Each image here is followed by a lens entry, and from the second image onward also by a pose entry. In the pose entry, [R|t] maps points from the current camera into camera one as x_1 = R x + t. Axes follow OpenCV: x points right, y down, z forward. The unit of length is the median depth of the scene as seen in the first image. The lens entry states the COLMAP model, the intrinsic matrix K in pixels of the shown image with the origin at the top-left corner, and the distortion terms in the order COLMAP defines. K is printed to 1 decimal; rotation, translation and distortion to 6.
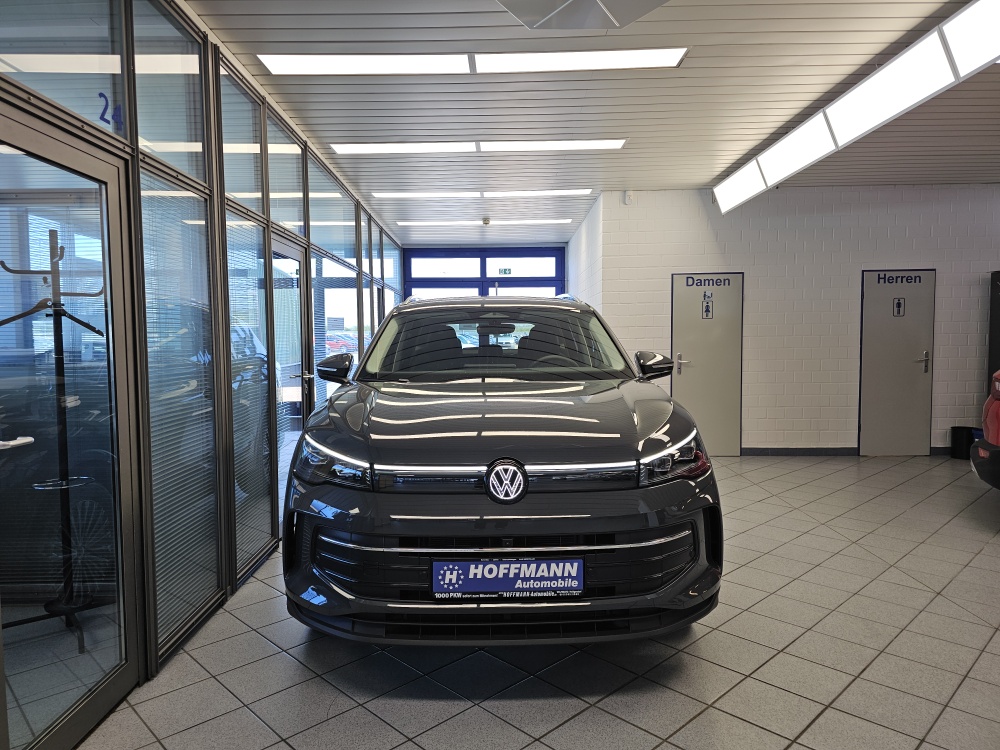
lens RADIAL K [[673.9, 0, 497.1], [0, 673.9, 370.8], [0, 0, 1]] dist [0.058736, -0.069758]
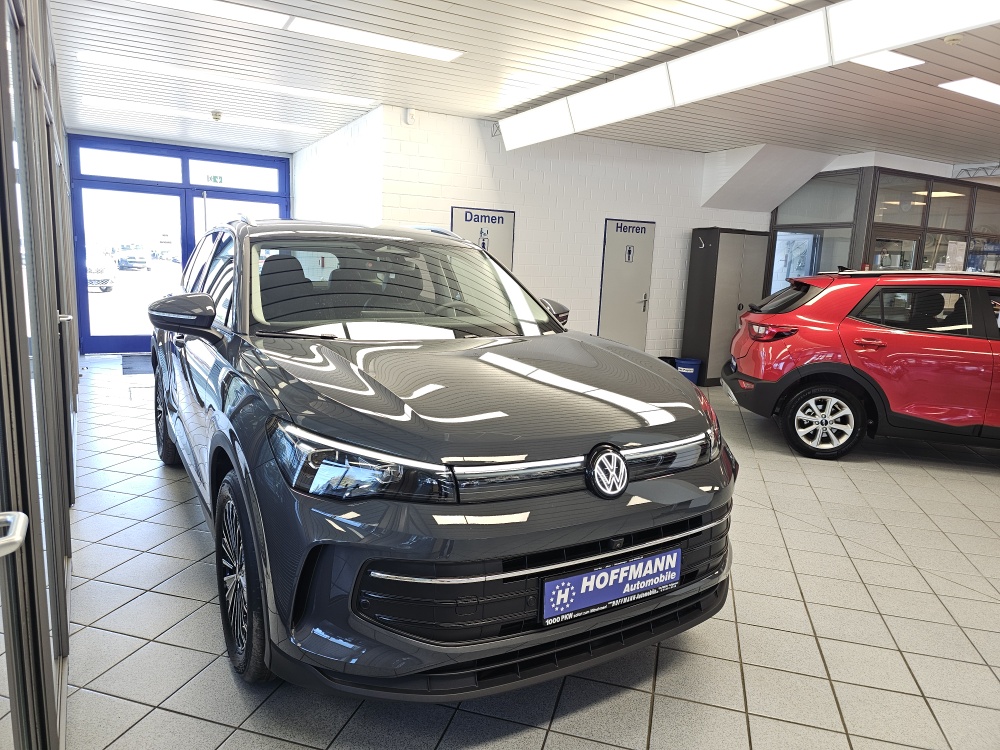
lens RADIAL K [[667.5, 0, 504.5], [0, 667.5, 369.5], [0, 0, 1]] dist [0.078083, -0.075799]
pose [[0.864538, -0.035237, 0.501331, -0.516418], [-0.021149, 0.994104, 0.106344, -0.048703], [-0.502122, -0.102542, 0.858696, 0.368268]]
